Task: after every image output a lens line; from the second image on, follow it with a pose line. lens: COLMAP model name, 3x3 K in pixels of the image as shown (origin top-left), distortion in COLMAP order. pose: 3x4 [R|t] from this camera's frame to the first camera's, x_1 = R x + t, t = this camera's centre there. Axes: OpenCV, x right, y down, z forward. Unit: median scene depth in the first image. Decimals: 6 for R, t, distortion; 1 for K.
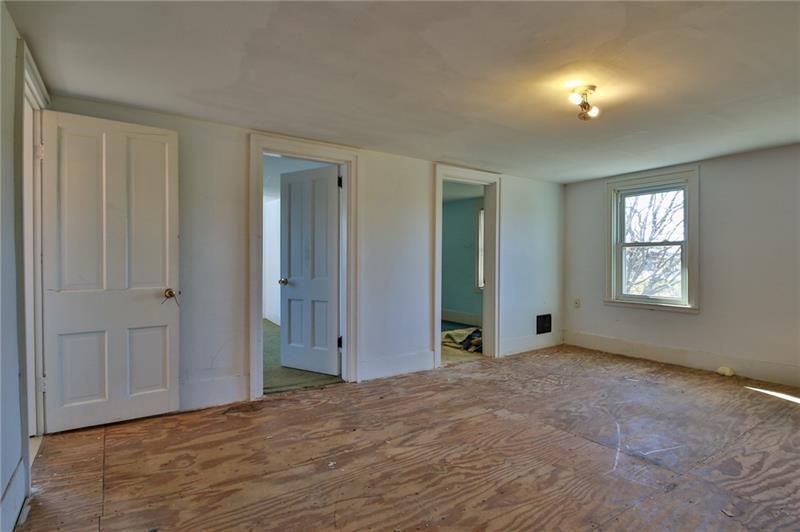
lens RADIAL K [[425.3, 0, 412.9], [0, 425.3, 266.9], [0, 0, 1]] dist [-0.003221, -0.000127]
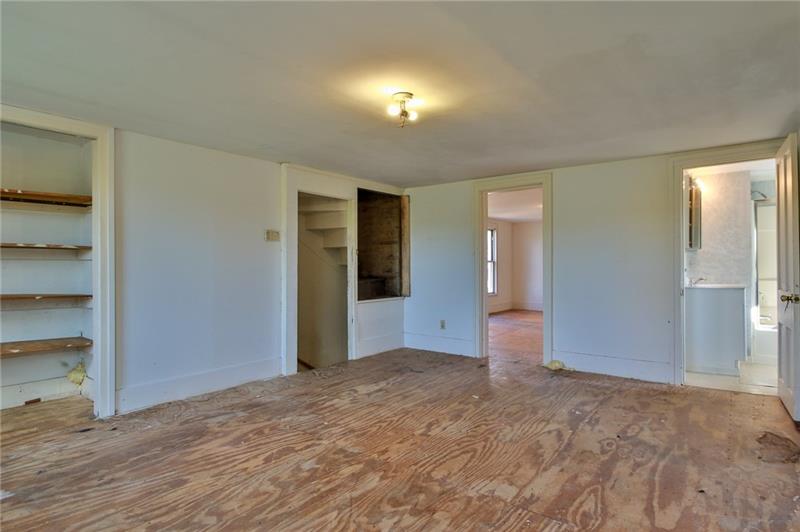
lens RADIAL K [[425.3, 0, 412.9], [0, 425.3, 266.9], [0, 0, 1]] dist [-0.003221, -0.000127]
pose [[-0.949010, -0.000208, -0.315247, 0.691424], [-0.005400, 0.999864, 0.015595, -0.032266], [0.315201, 0.016502, -0.948881, 1.940379]]
